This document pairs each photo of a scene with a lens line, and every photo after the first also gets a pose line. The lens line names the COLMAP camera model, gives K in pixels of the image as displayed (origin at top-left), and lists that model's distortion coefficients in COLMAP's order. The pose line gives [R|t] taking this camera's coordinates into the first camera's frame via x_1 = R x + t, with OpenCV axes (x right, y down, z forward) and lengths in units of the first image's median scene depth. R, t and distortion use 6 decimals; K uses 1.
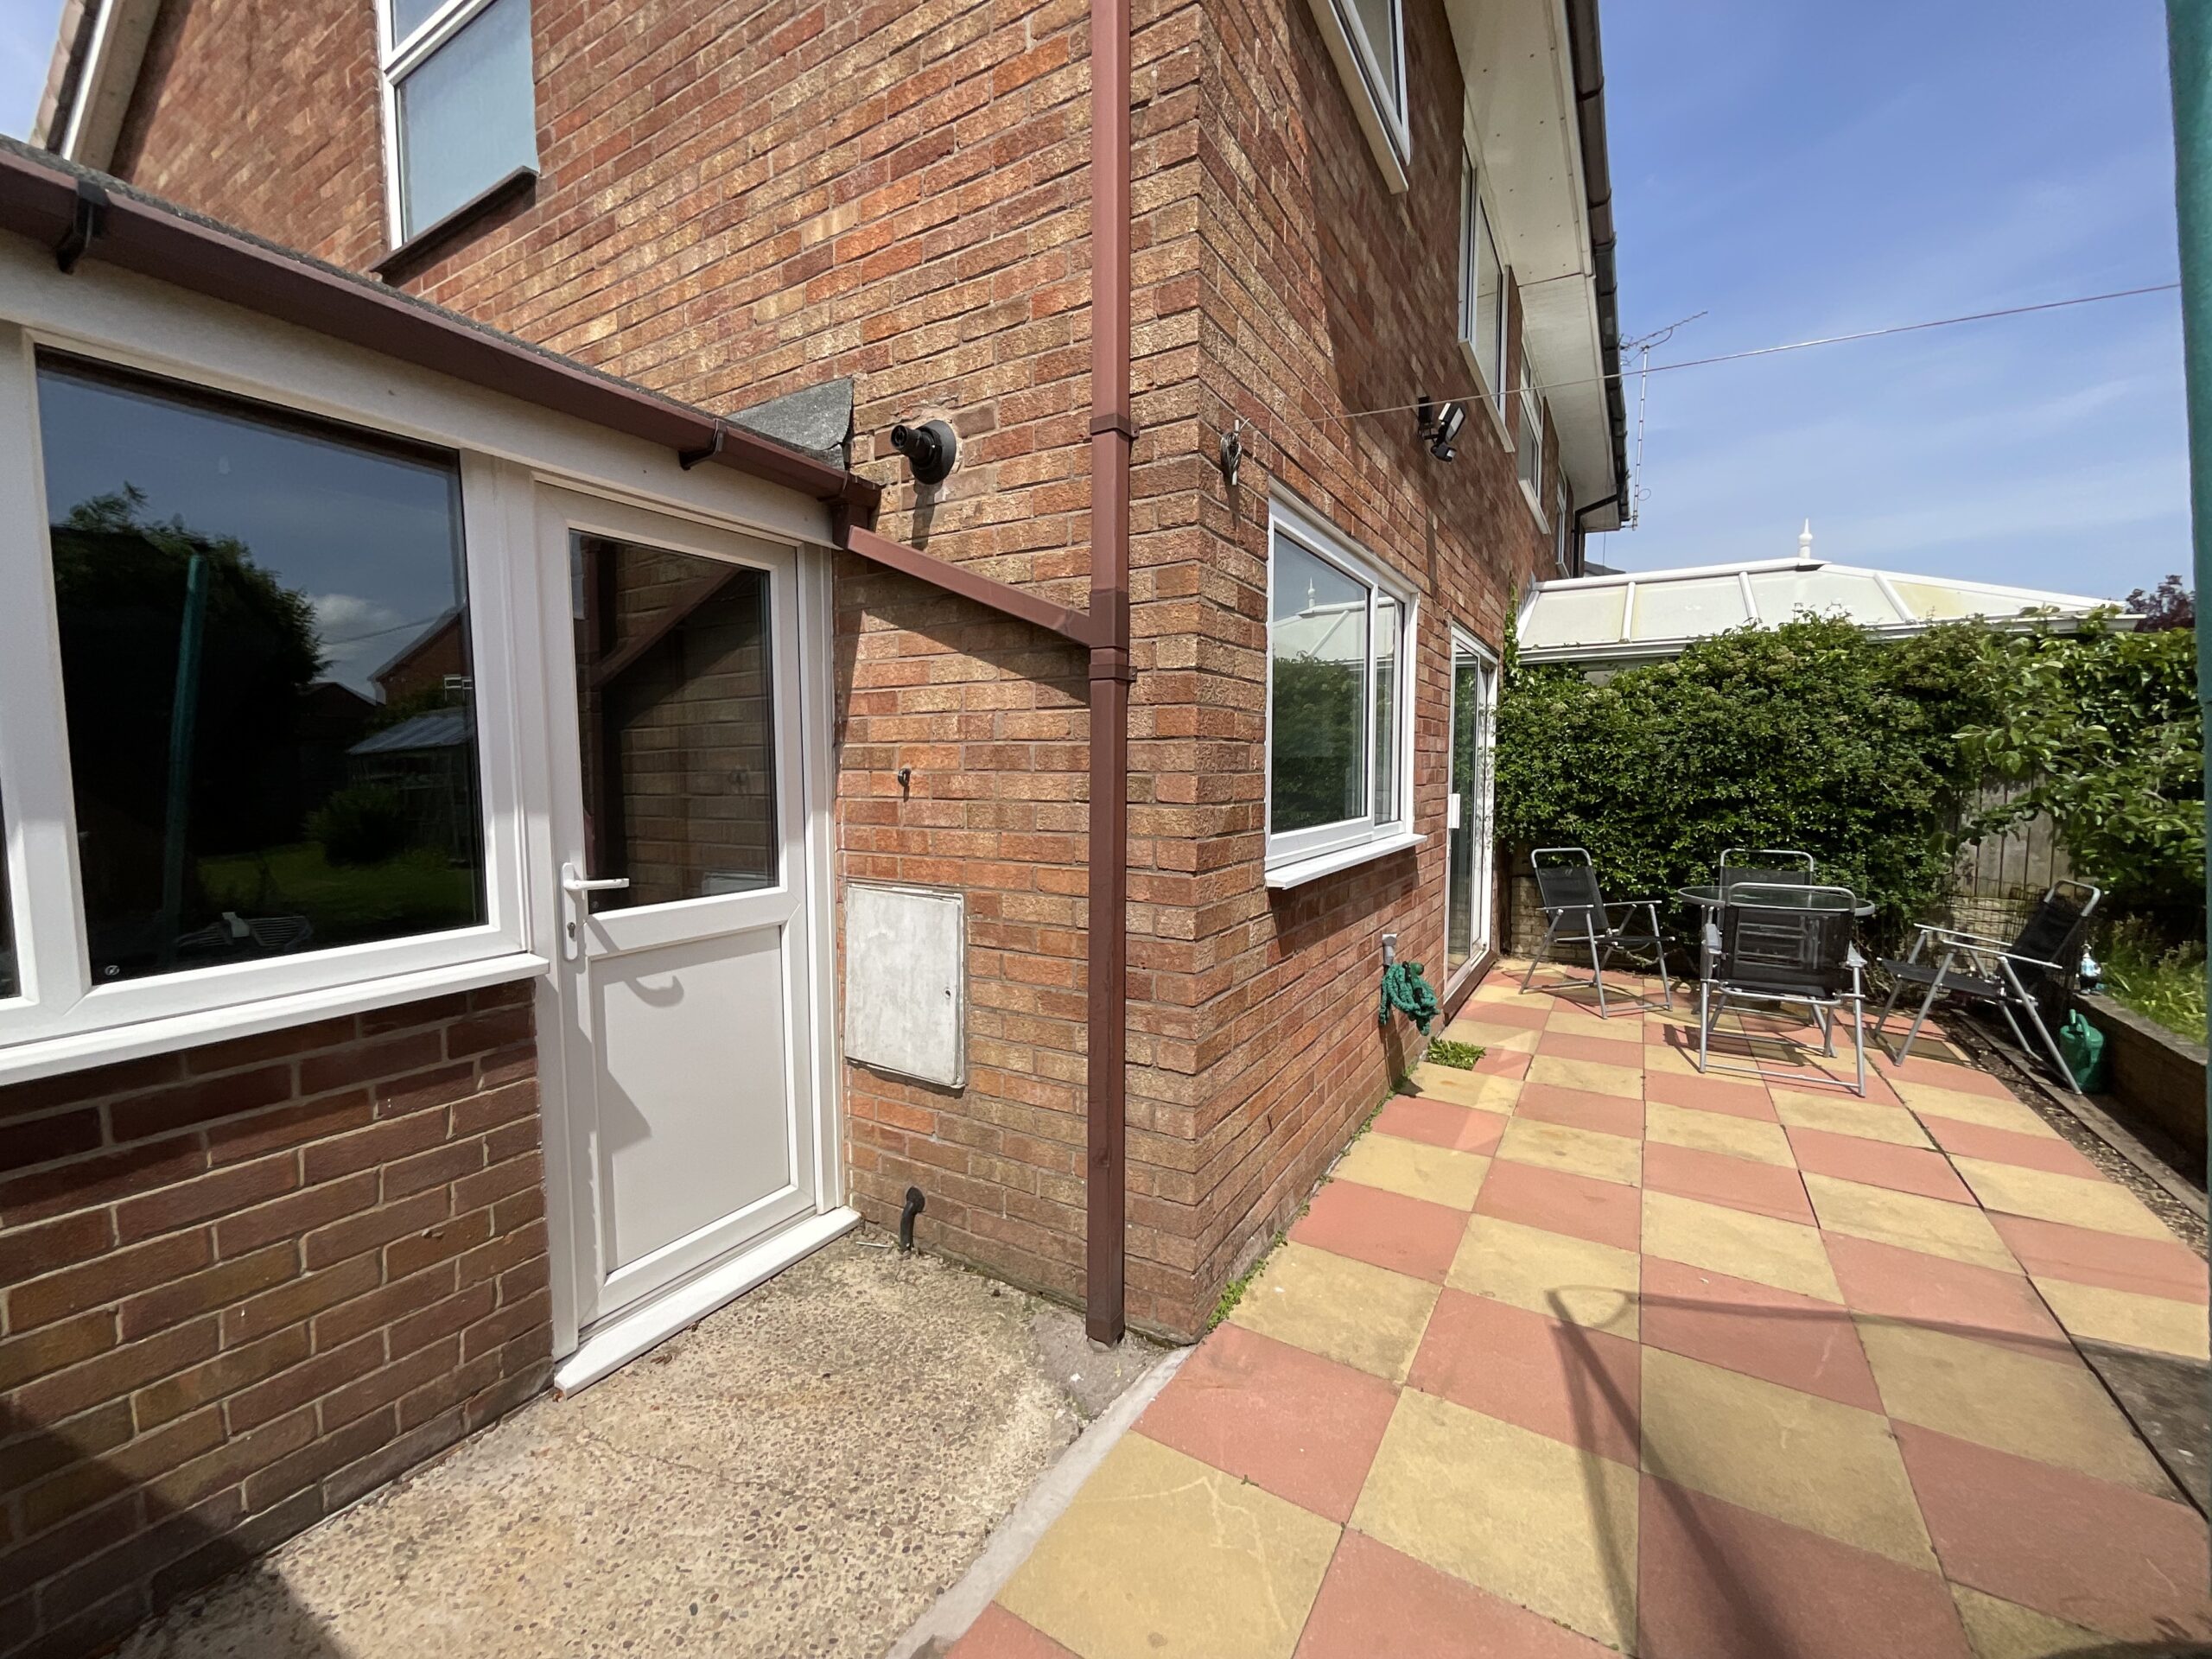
lens RADIAL K [[903.9, 0, 1095.7], [0, 903.9, 831.1], [0, 0, 1]] dist [0.000622, 0.000175]
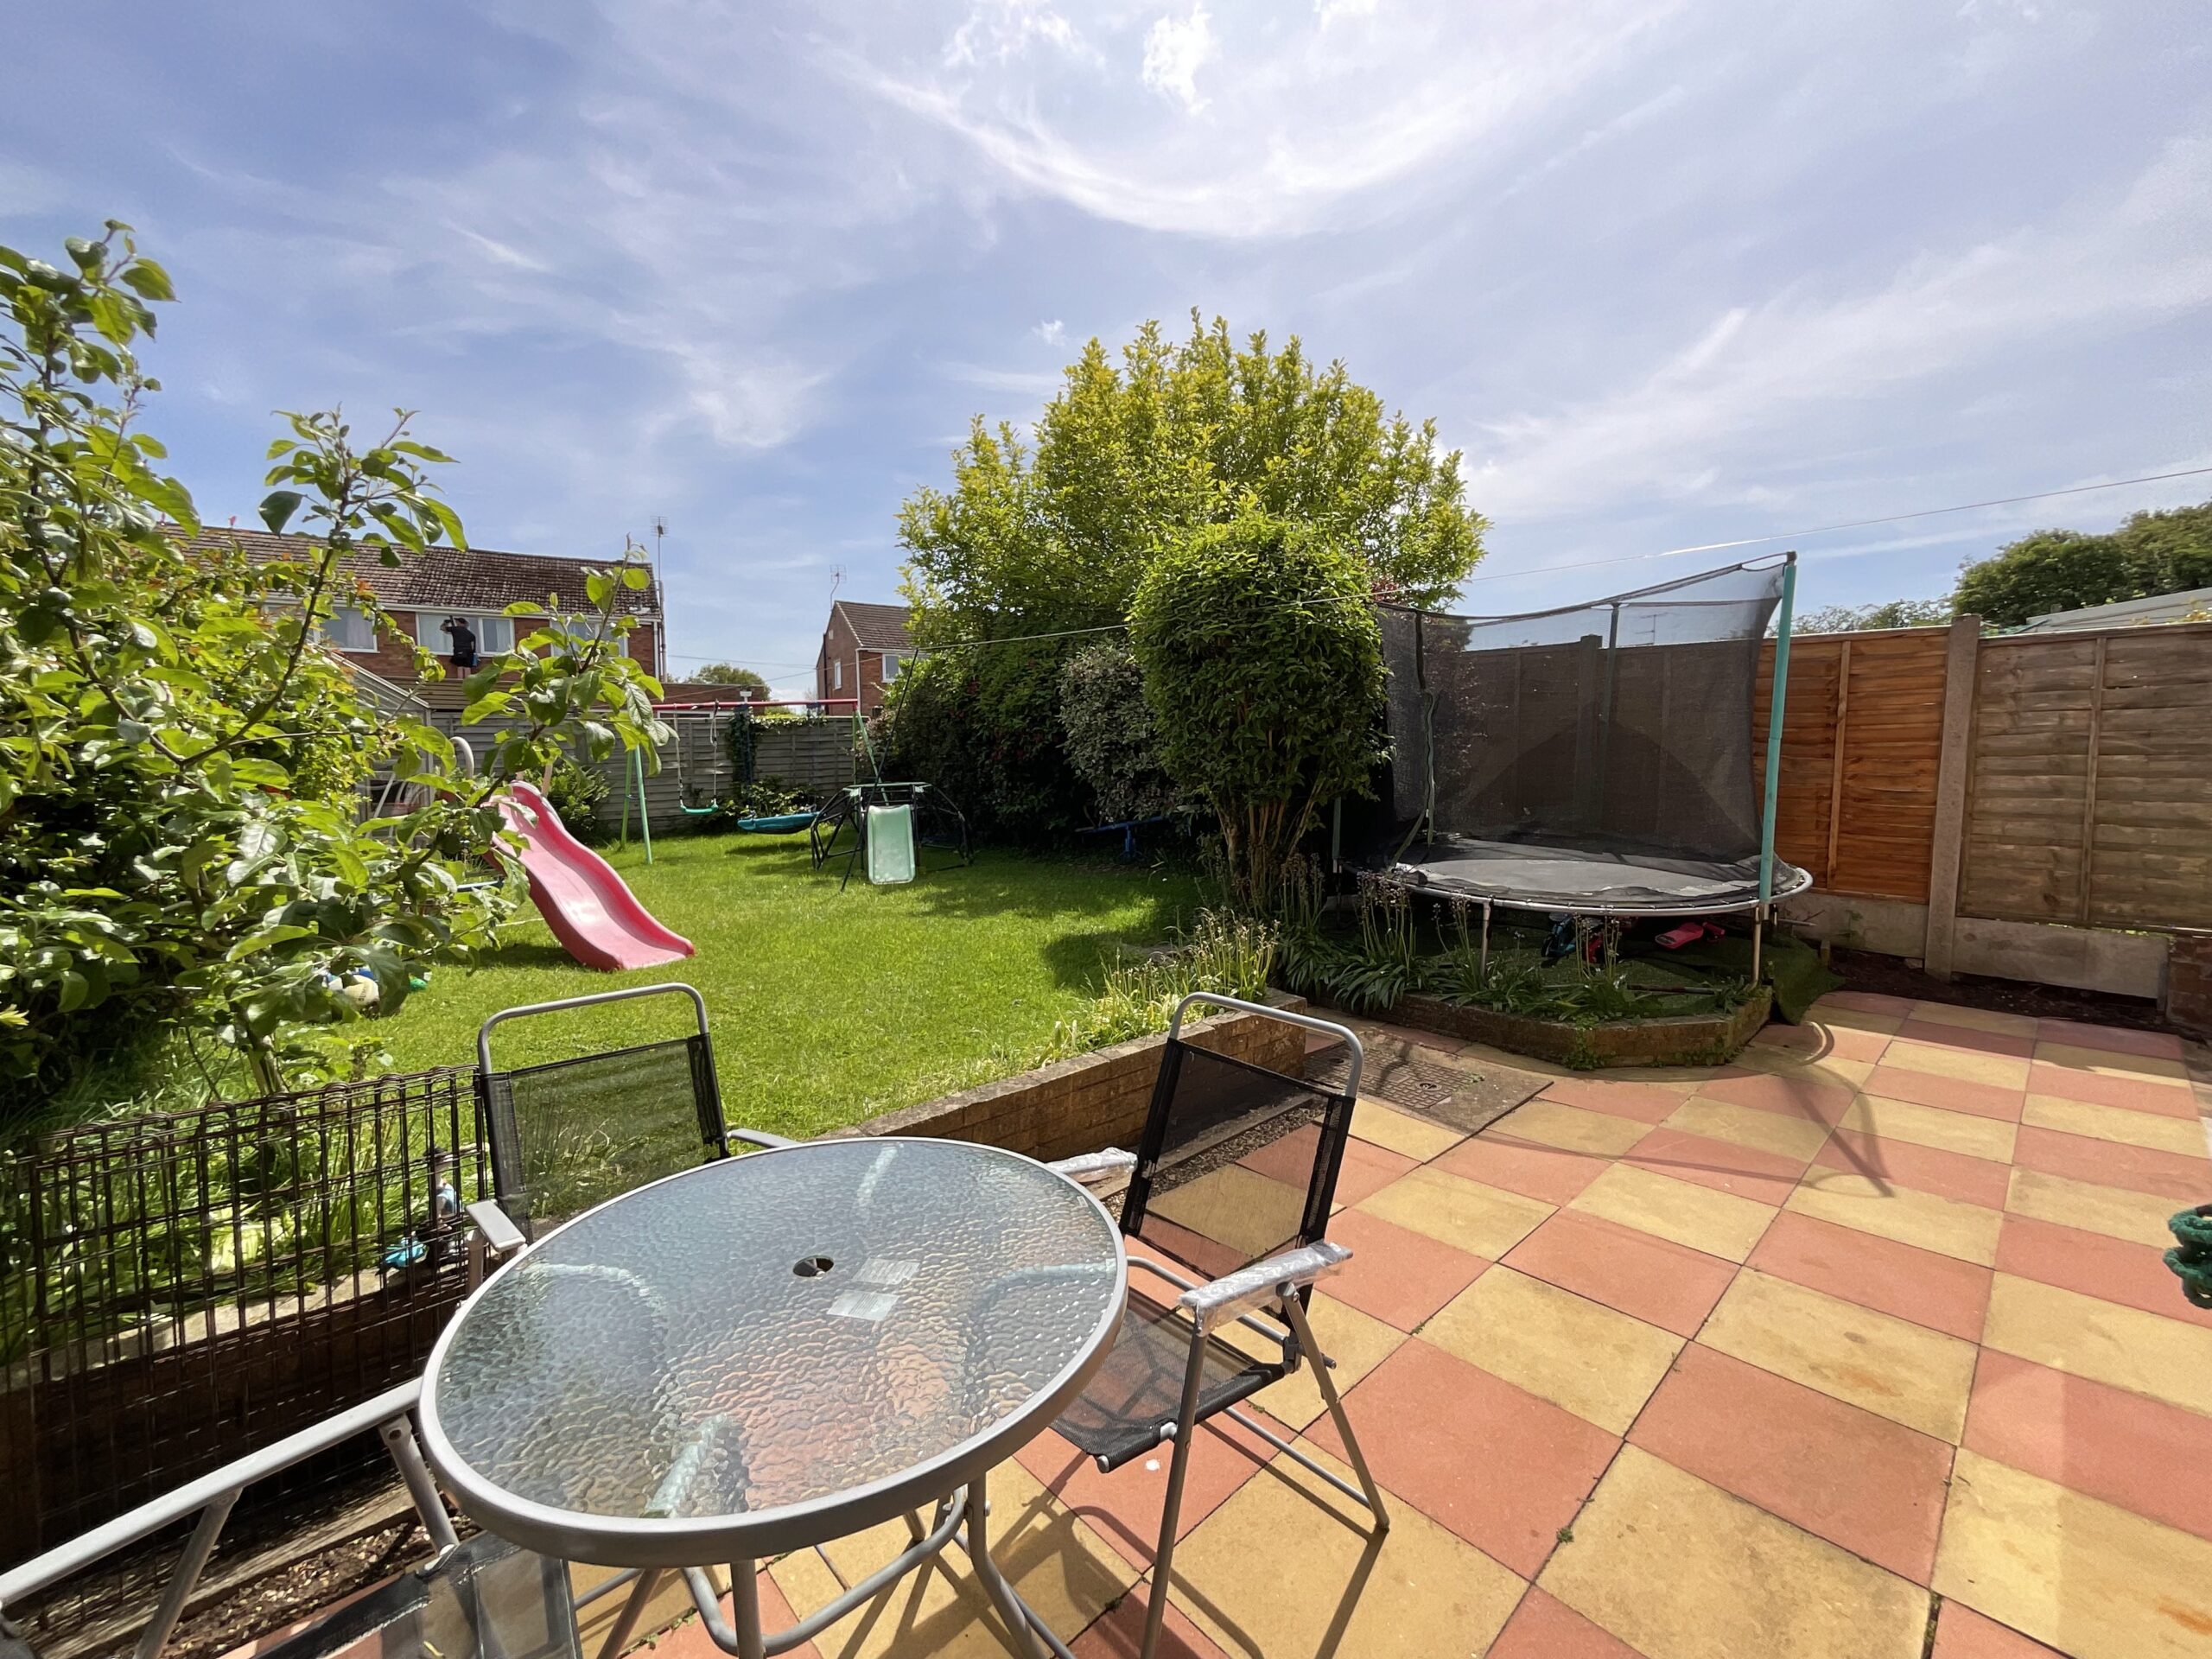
lens RADIAL K [[903.9, 0, 1113.9], [0, 903.9, 821.2], [0, 0, 1]] dist [0.000622, 0.000175]
pose [[-0.963131, -0.002293, 0.269023, 0.532921], [0.034083, 0.990867, 0.130467, -0.068454], [-0.266865, 0.134825, -0.954256, 1.070304]]
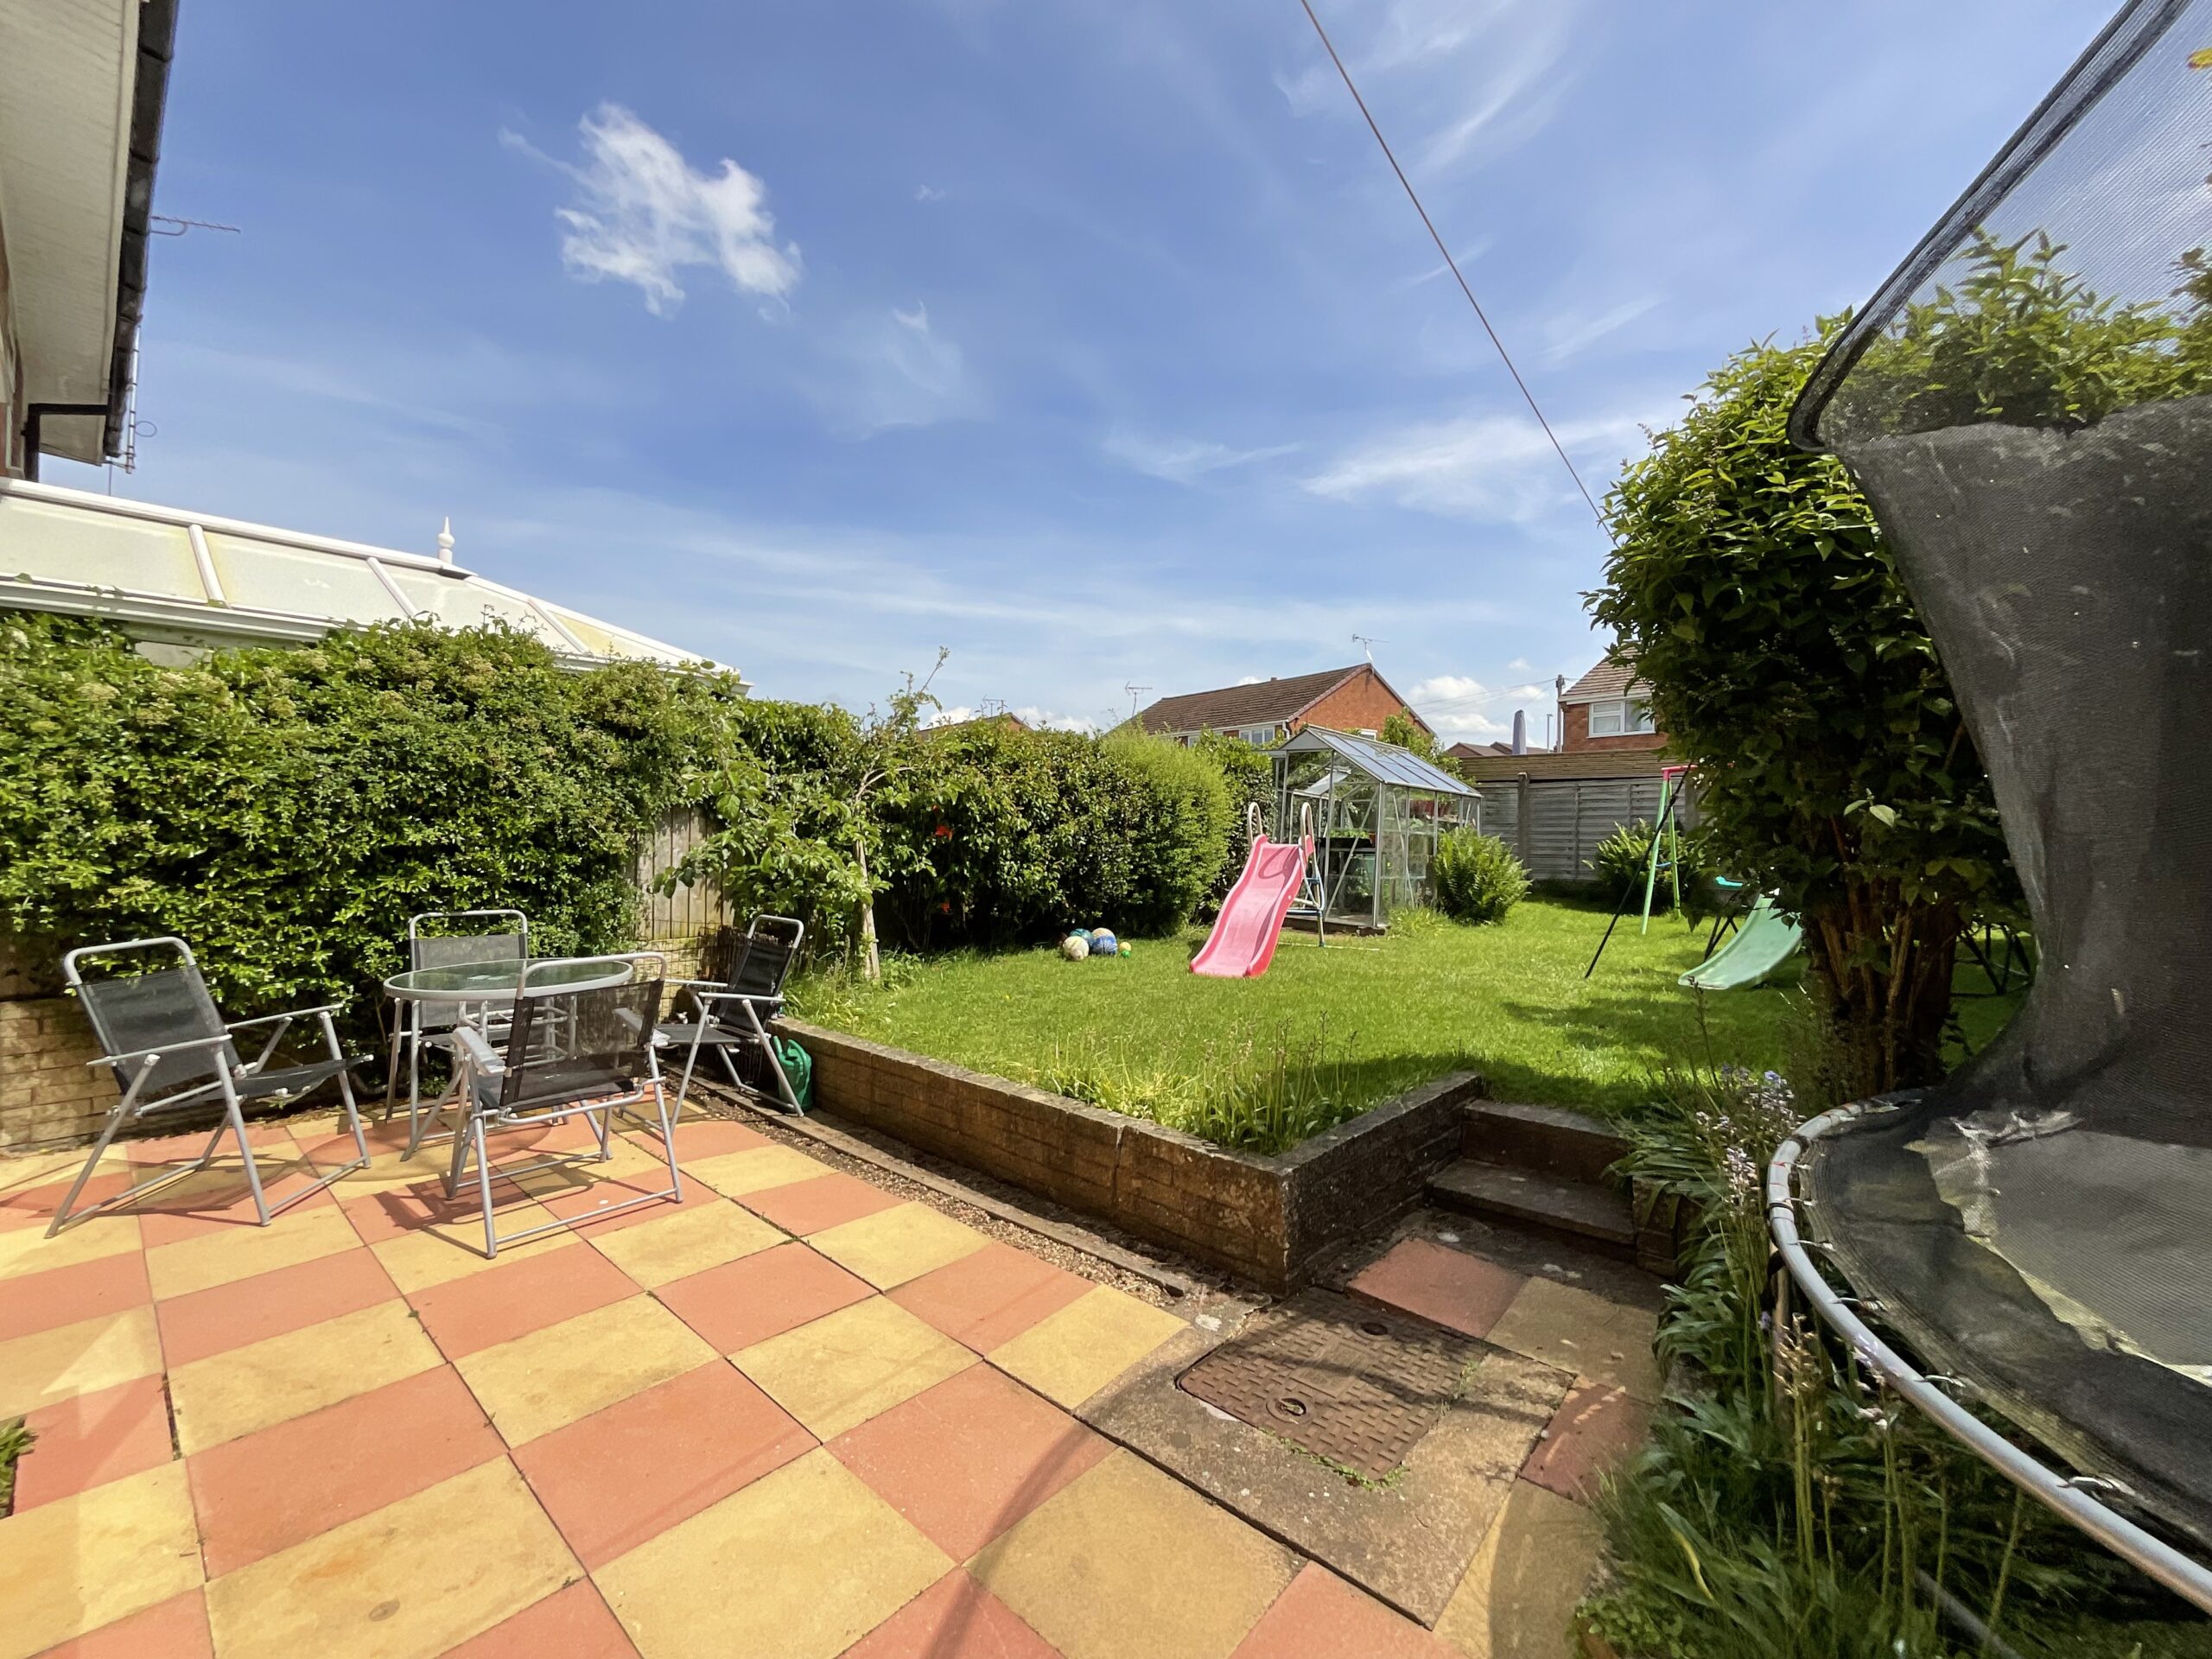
lens RADIAL K [[903.9, 0, 1106.3], [0, 903.9, 821.8], [0, 0, 1]] dist [0.000622, 0.000175]
pose [[0.171038, 0.009597, 0.985218, 0.073255], [0.055939, 0.998245, -0.019435, -0.010294], [-0.983675, 0.058436, 0.170201, 0.335791]]
